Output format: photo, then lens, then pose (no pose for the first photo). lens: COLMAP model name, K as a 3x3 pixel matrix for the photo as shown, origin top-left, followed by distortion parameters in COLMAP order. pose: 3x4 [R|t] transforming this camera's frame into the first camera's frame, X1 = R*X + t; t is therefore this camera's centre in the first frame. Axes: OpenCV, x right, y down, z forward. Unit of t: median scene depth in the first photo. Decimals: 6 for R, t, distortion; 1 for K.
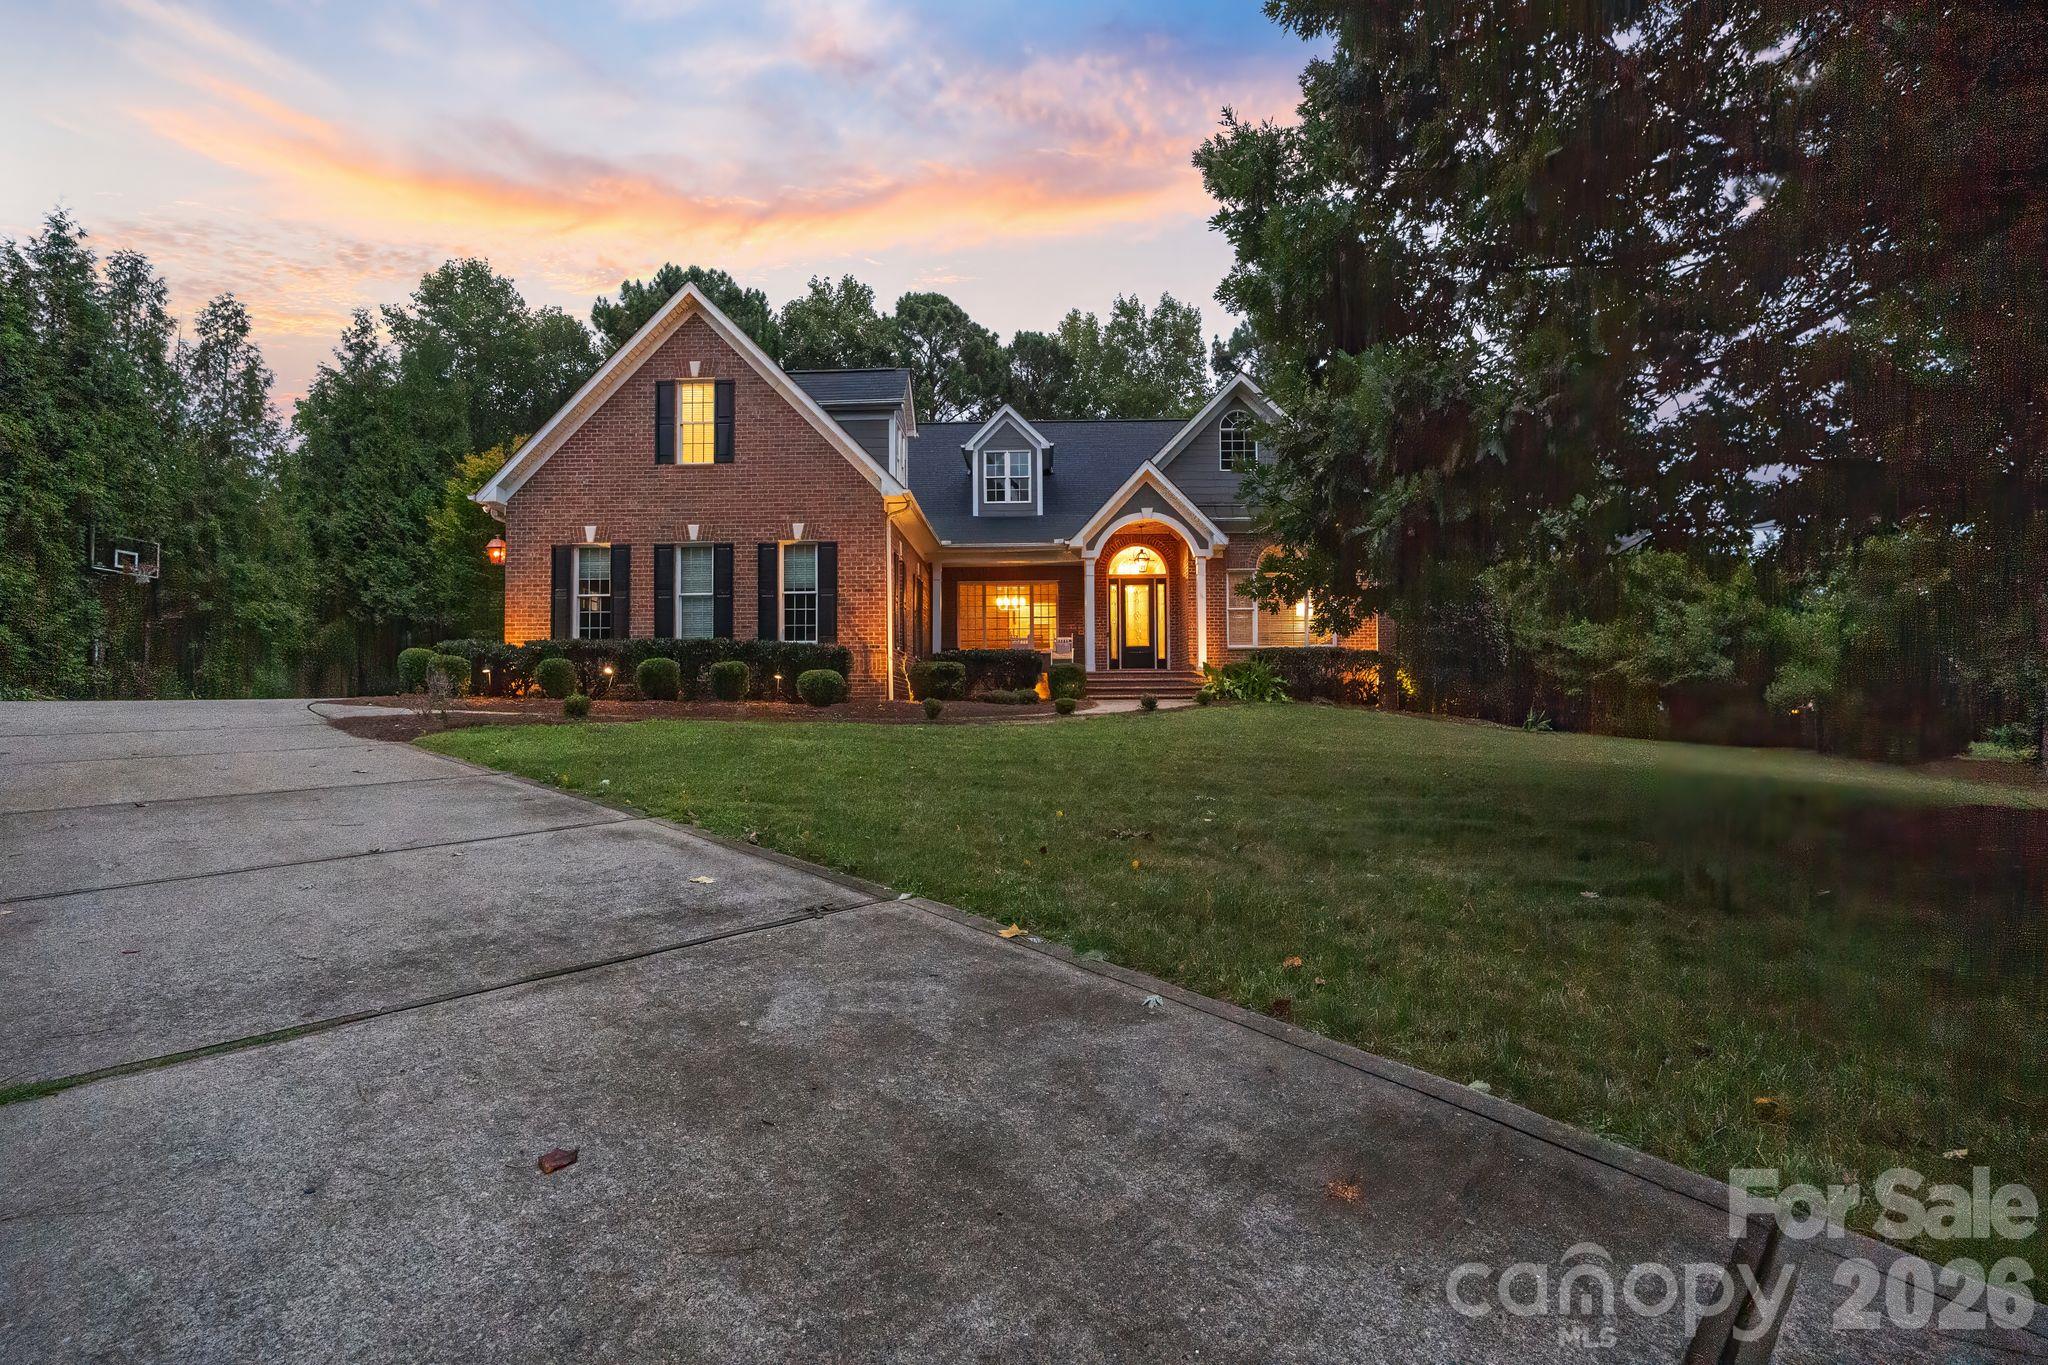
lens RADIAL K [[930.6, 0, 1024.0], [0, 930.6, 682.5], [0, 0, 1]] dist [-0.008240, 0.000546]
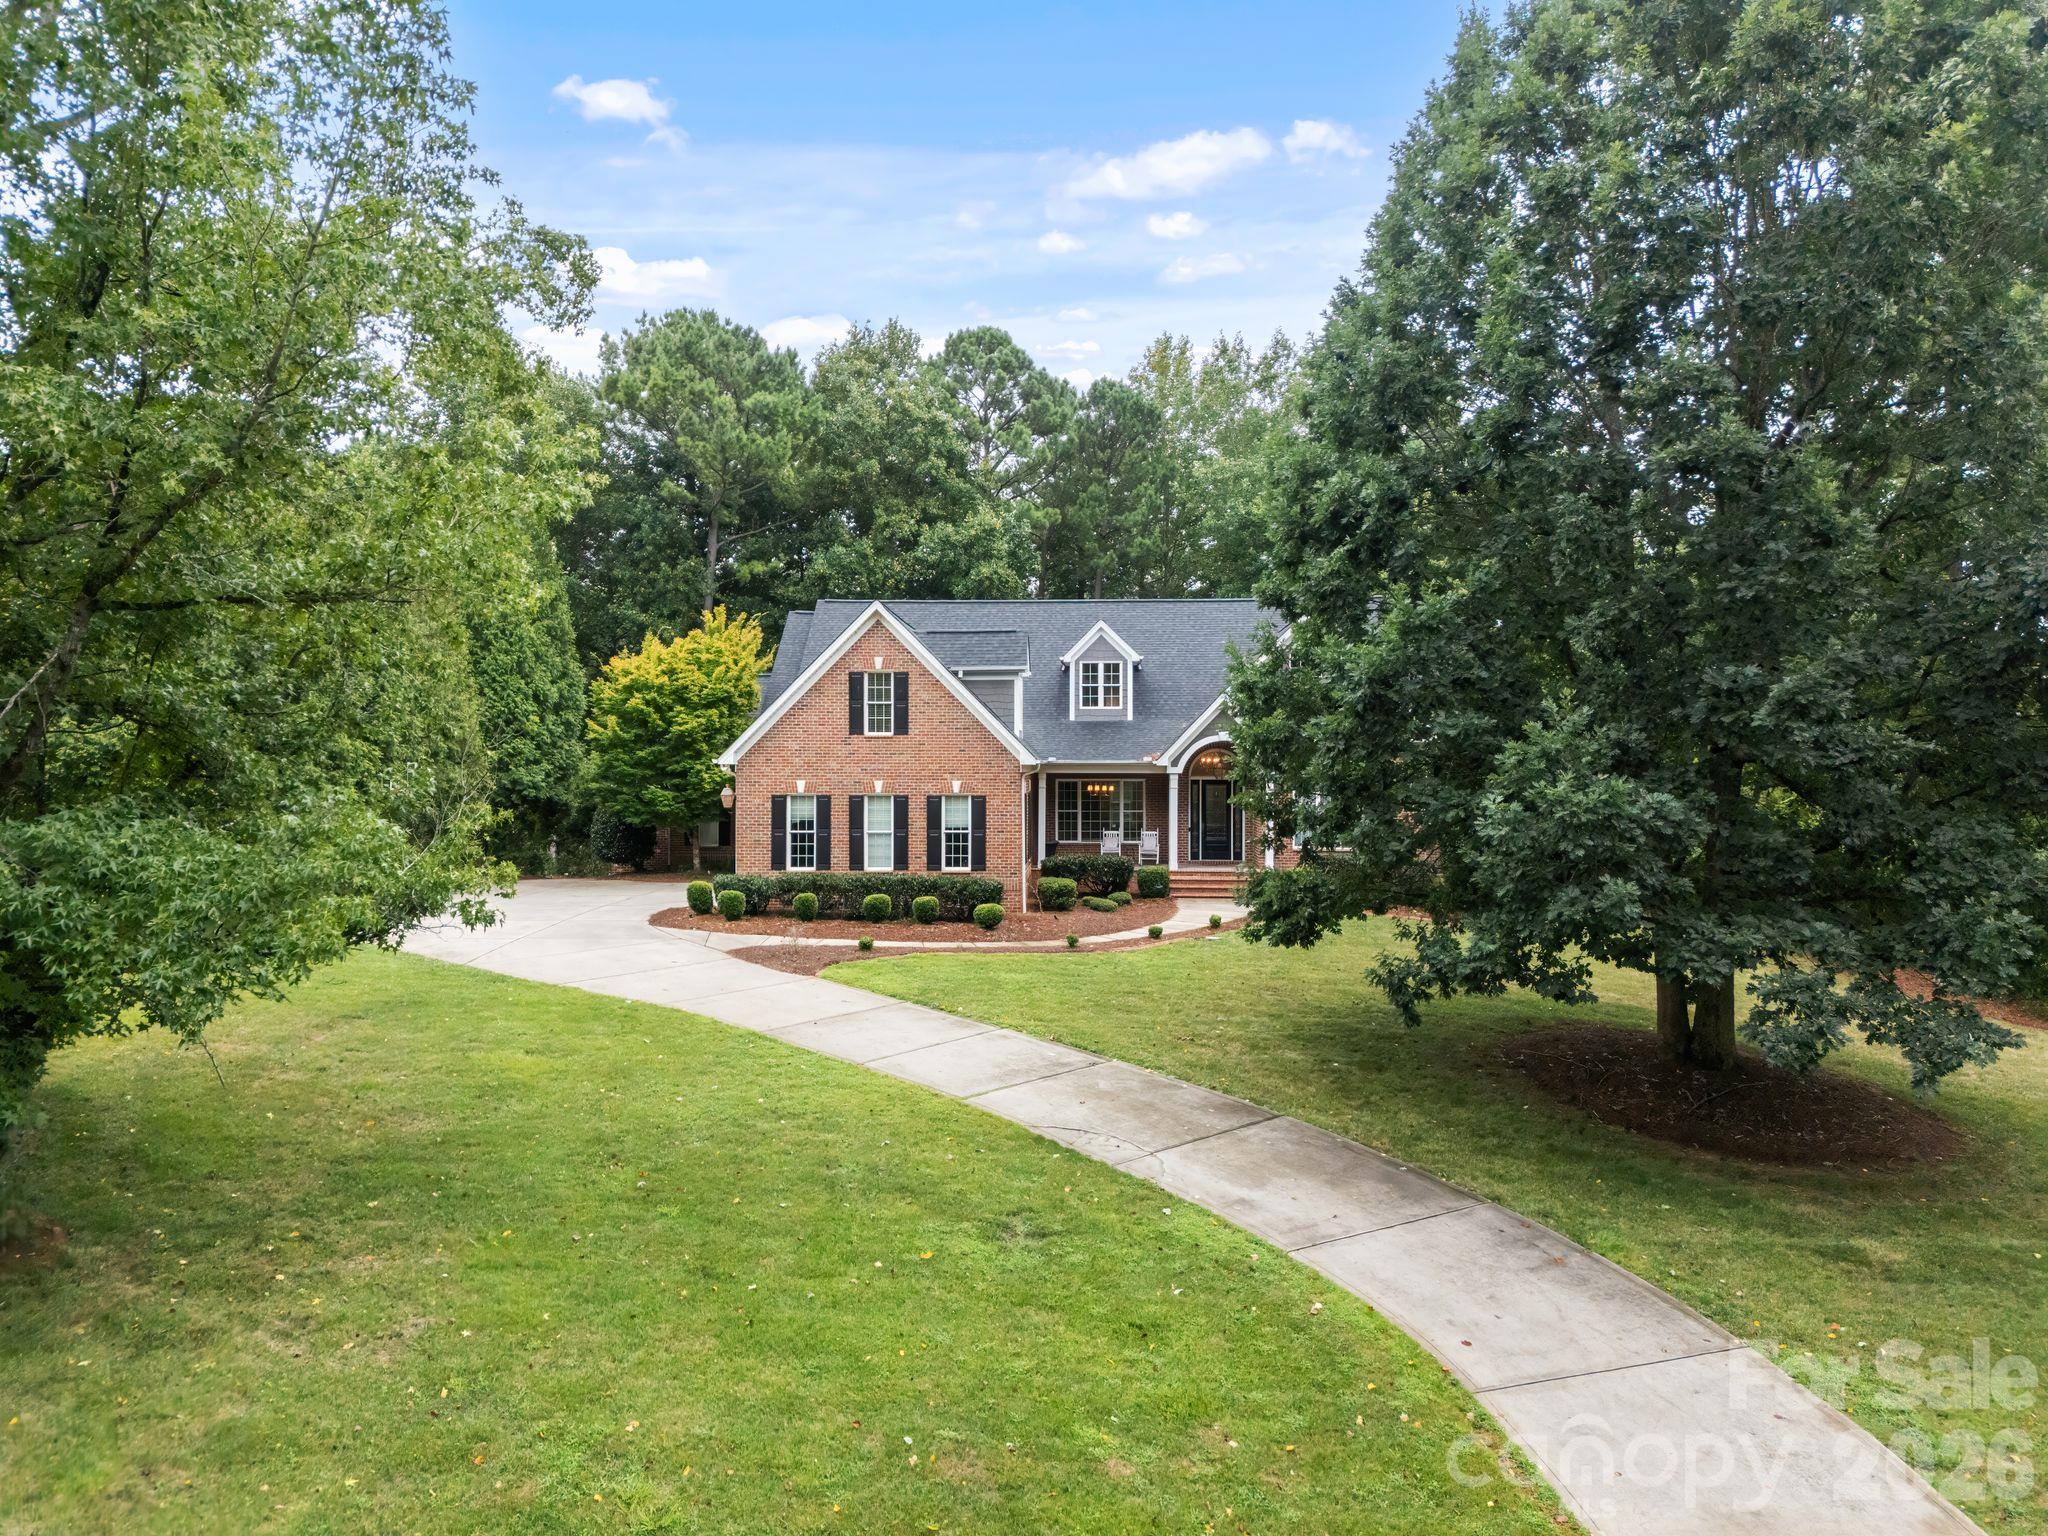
lens RADIAL K [[1492.7, 0, 1024.0], [0, 1492.7, 768.0], [0, 0, 1]] dist [0.180062, -0.000118]
pose [[0.999517, 0.008770, -0.029822, -0.060881], [-0.007686, 0.999313, 0.036266, -0.202399], [0.030120, -0.036019, 0.998897, -0.874069]]
